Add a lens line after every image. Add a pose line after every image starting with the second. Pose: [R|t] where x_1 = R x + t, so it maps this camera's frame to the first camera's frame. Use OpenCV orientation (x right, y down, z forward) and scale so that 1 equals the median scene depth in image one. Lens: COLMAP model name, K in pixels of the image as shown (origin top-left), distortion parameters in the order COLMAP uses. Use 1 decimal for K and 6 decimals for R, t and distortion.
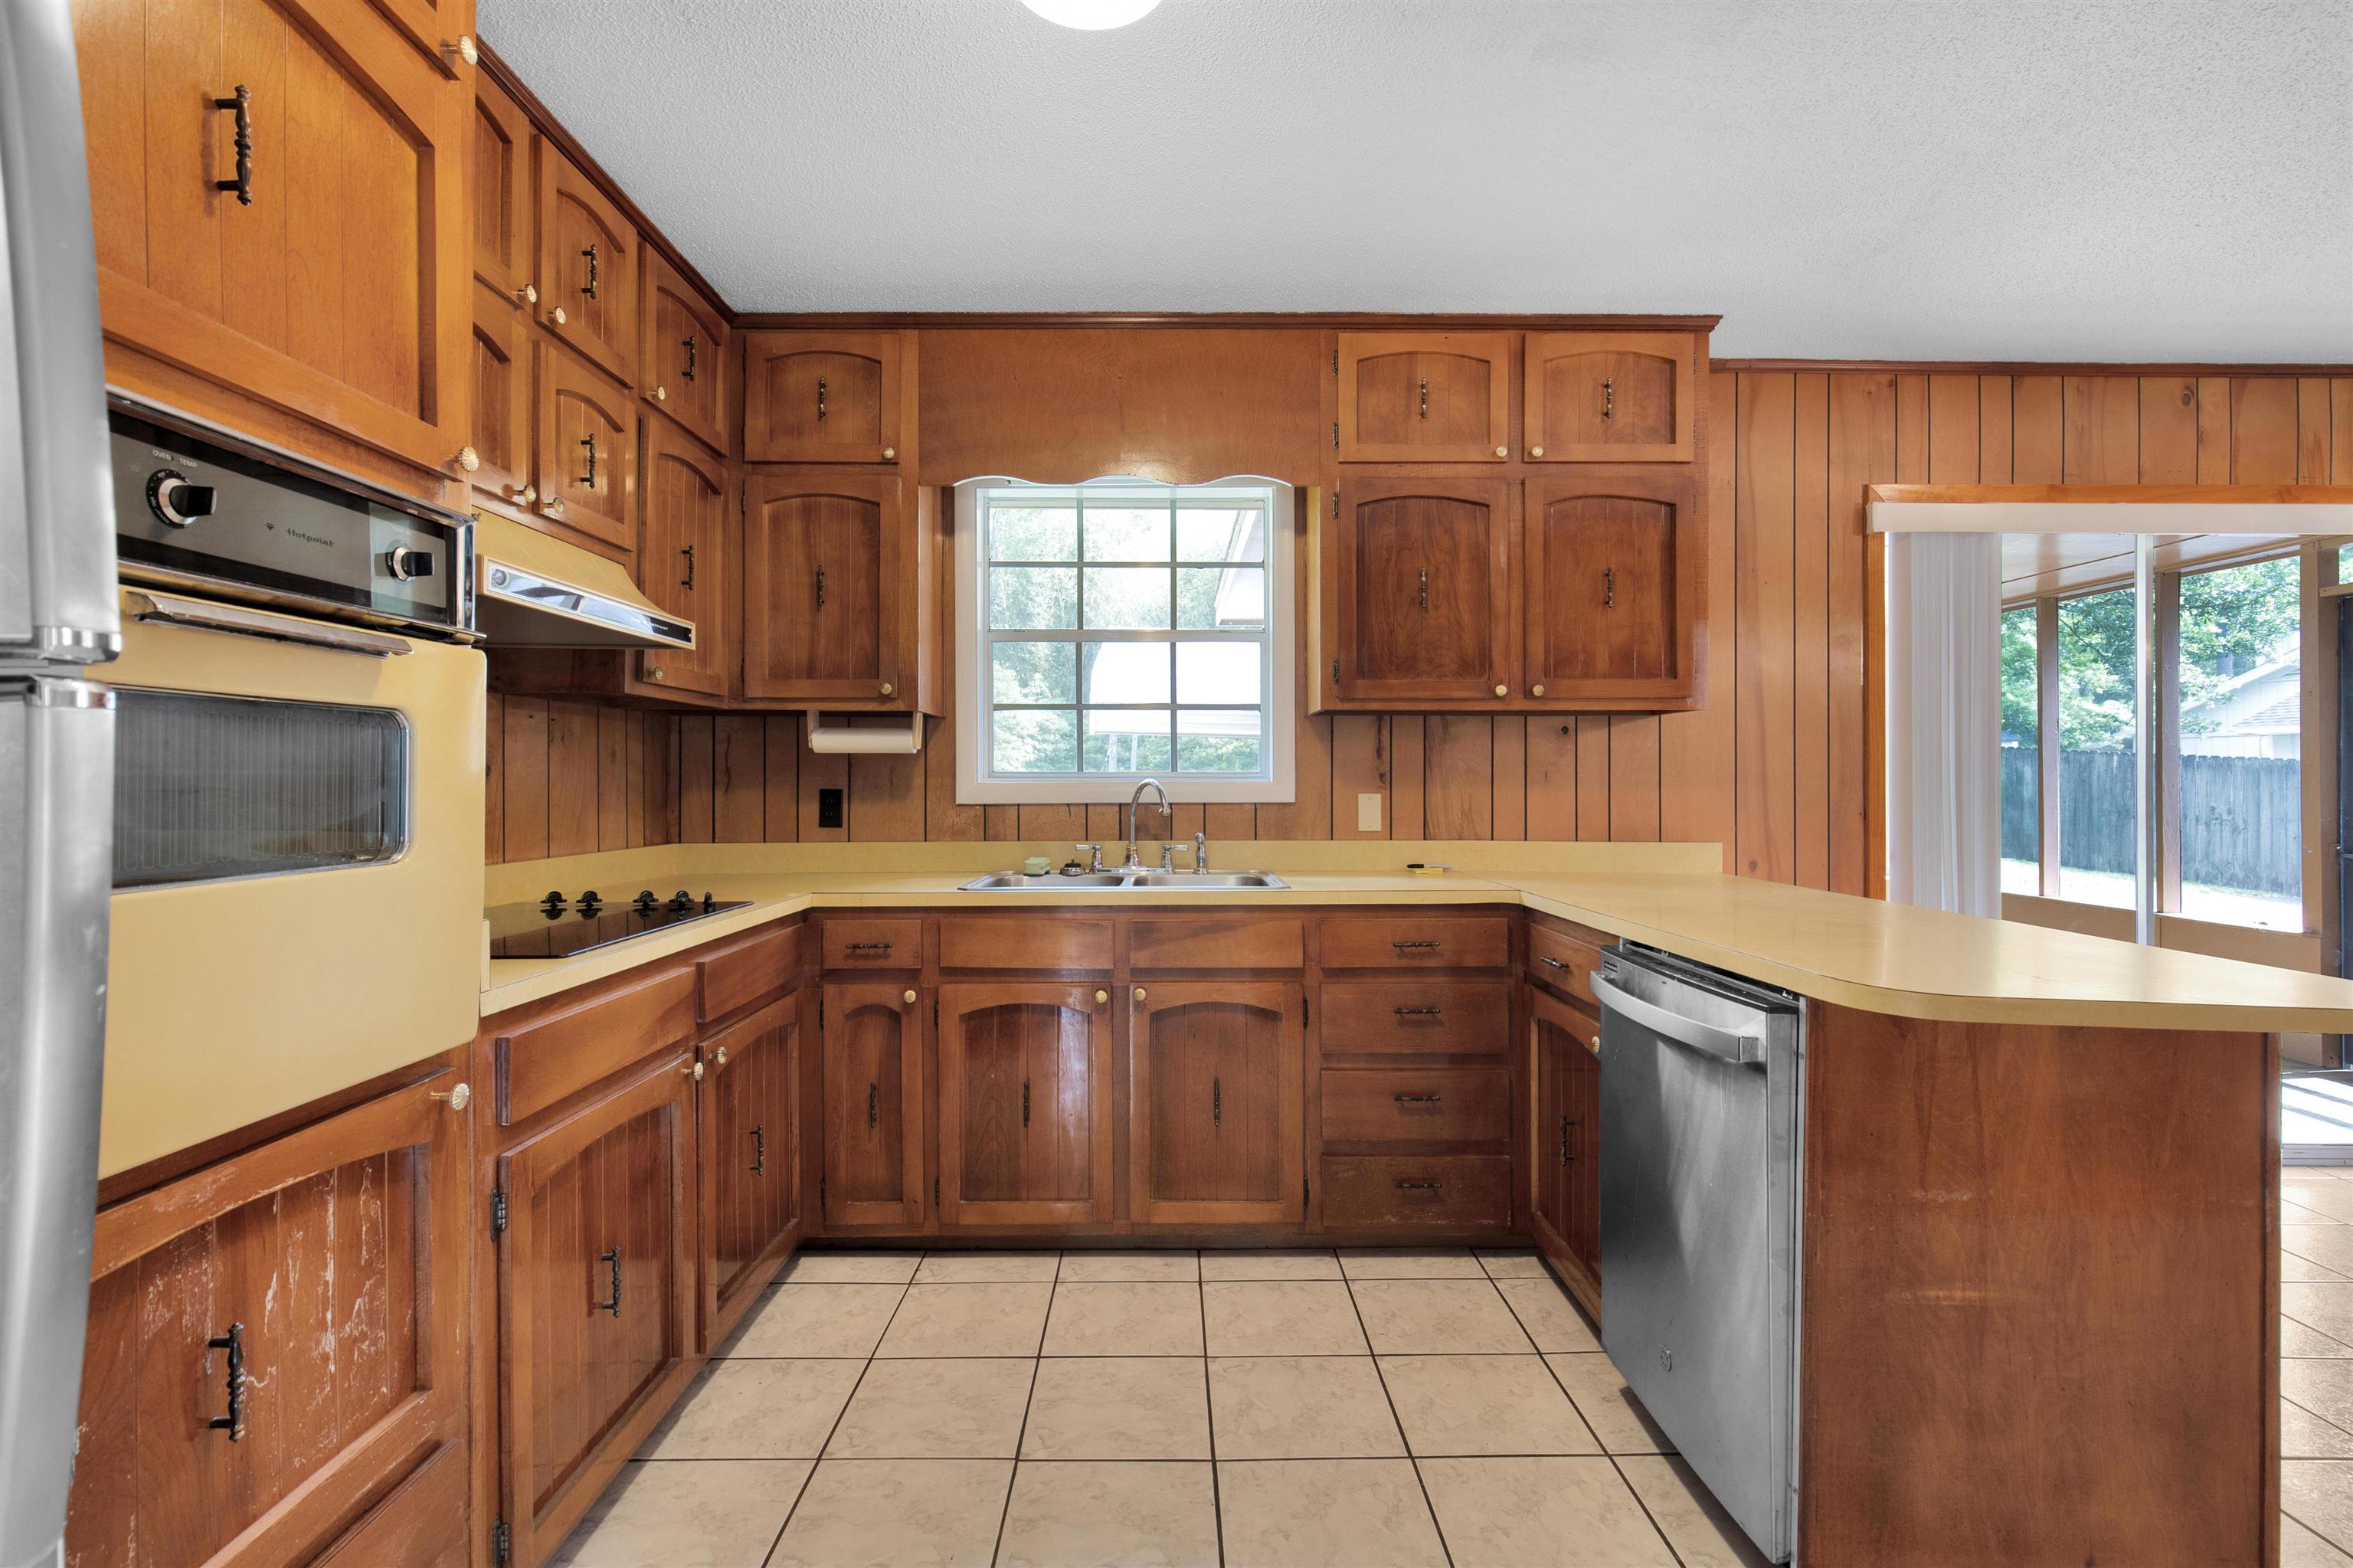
lens RADIAL K [[1141.5, 0, 1182.9], [0, 1141.5, 788.5], [0, 0, 1]] dist [0.001266, 0.003776]
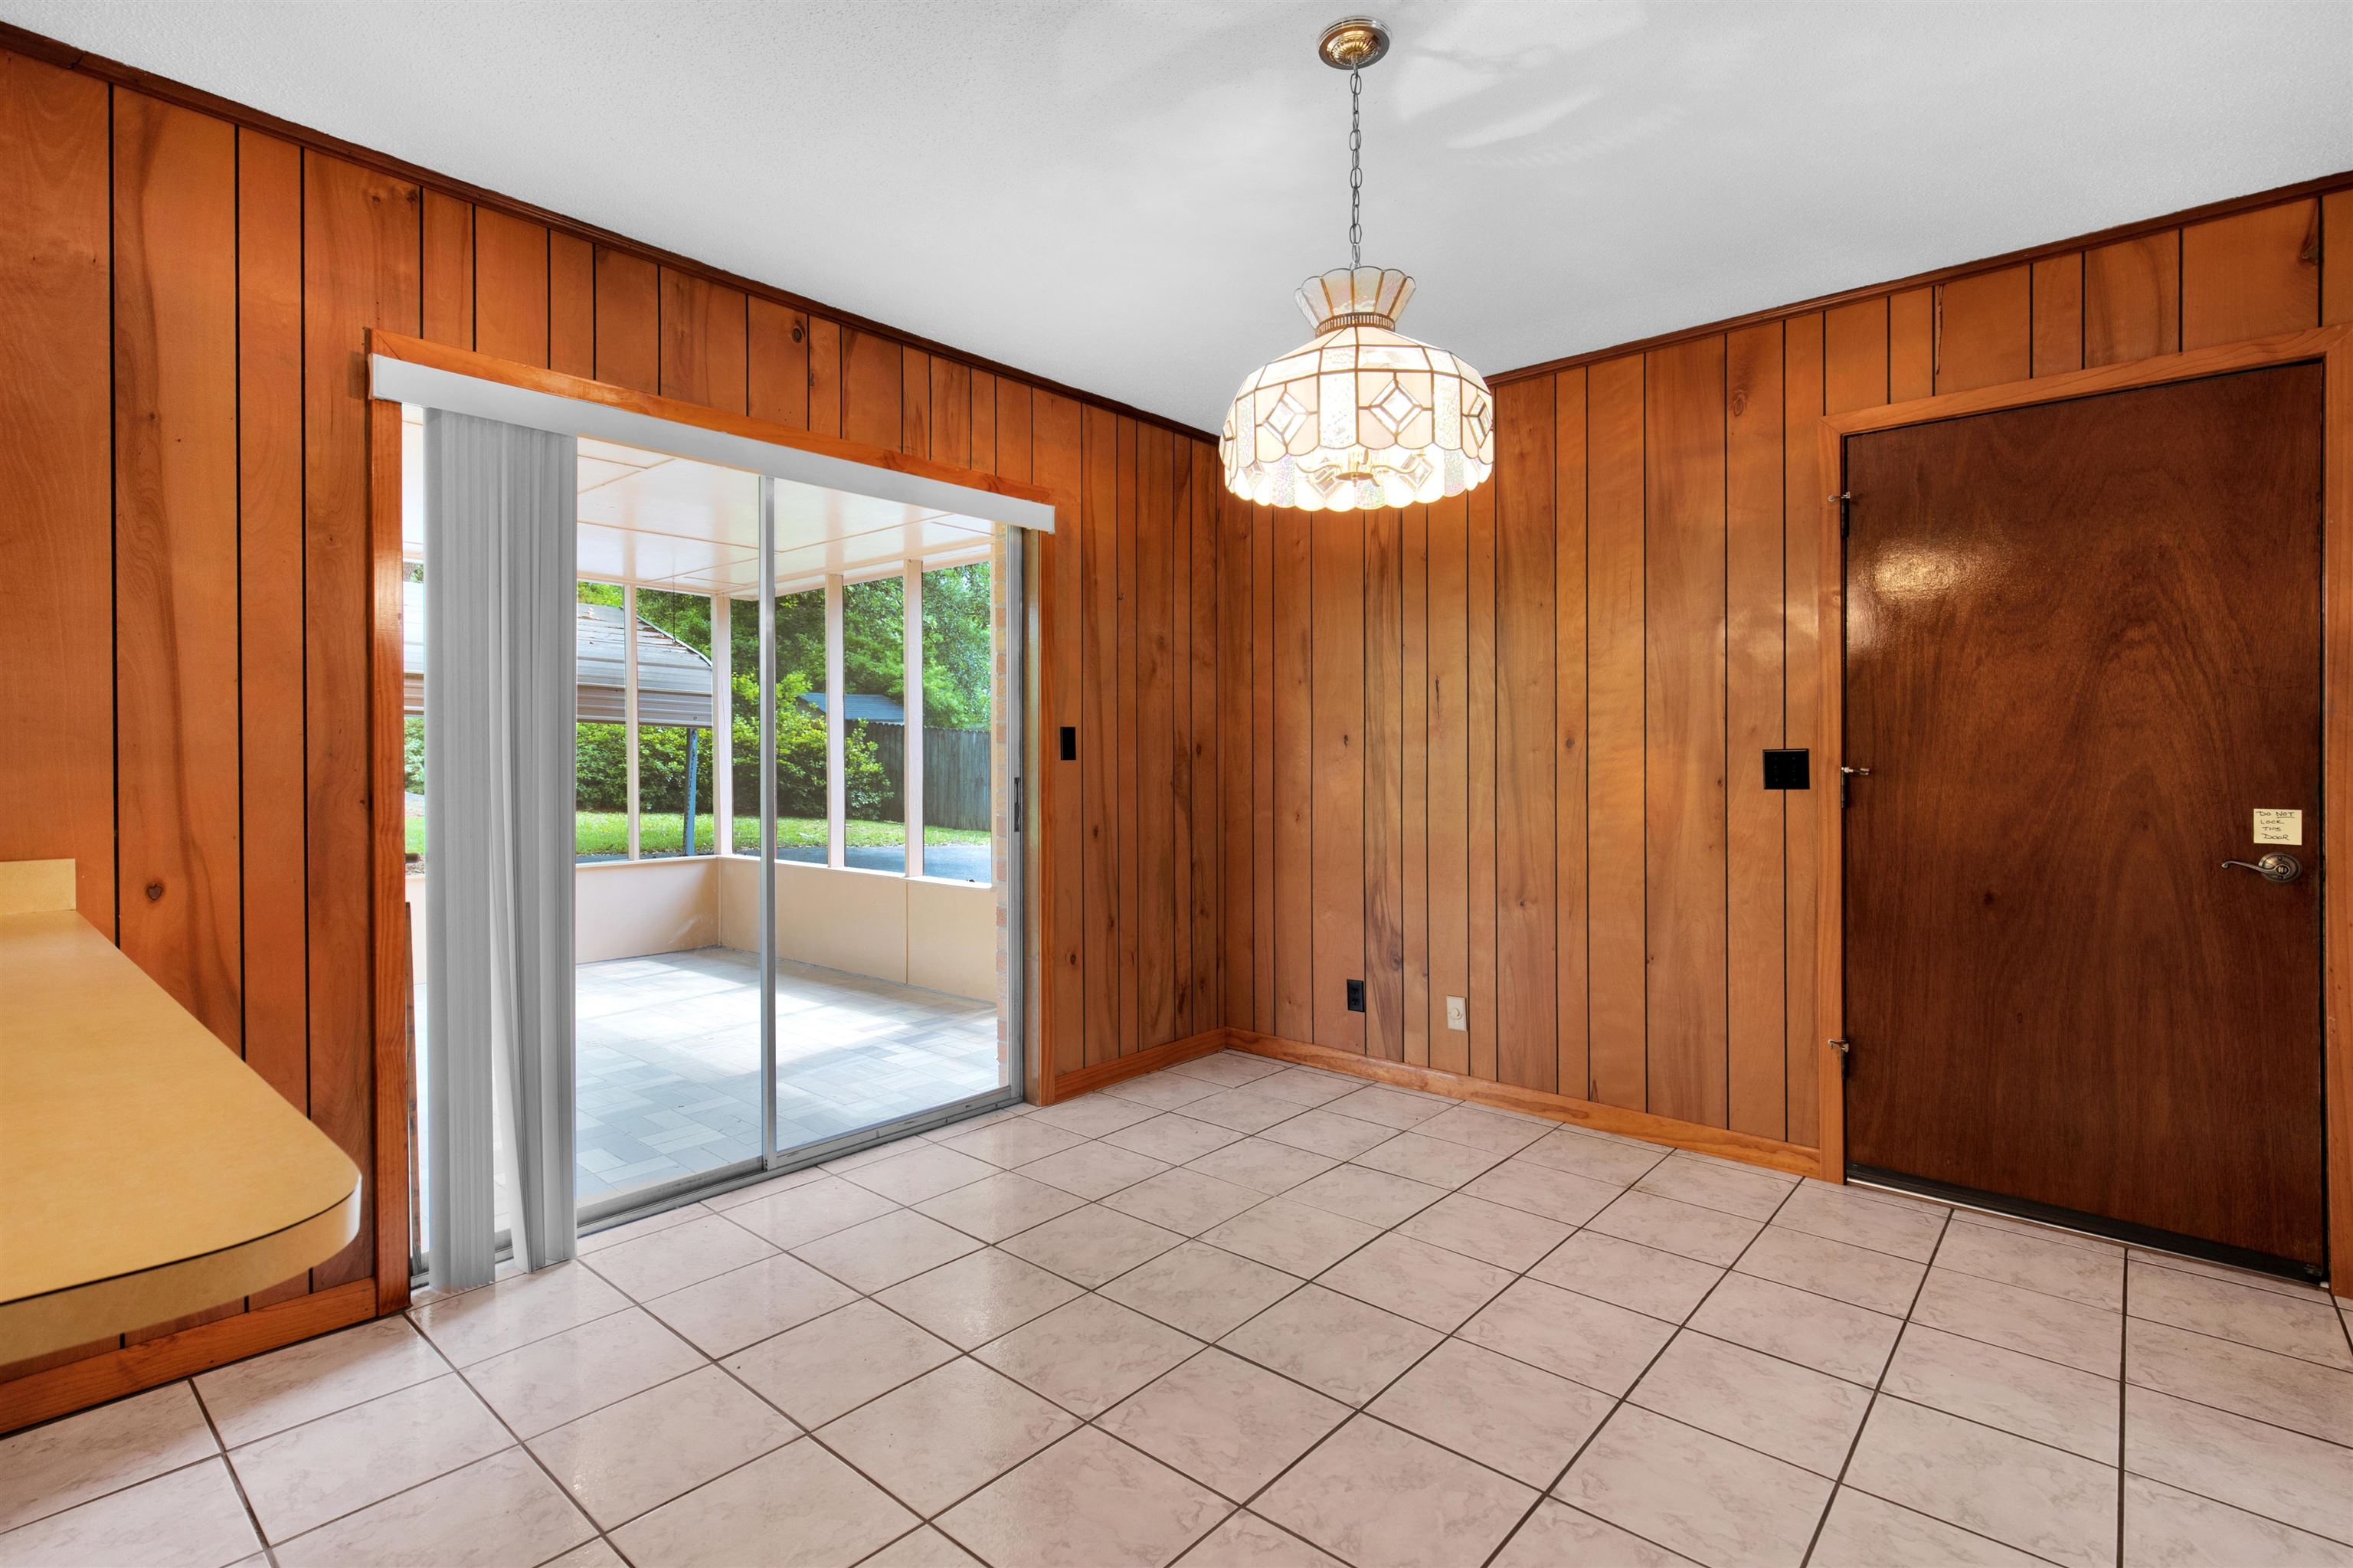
lens RADIAL K [[1141.5, 0, 1172.4], [0, 1141.5, 766.7], [0, 0, 1]] dist [0.001266, 0.003776]
pose [[0.675457, -0.009790, 0.737334, 0.406865], [0.007841, 0.999951, 0.006094, 0.000506], [-0.737357, 0.001665, 0.675501, 0.167943]]
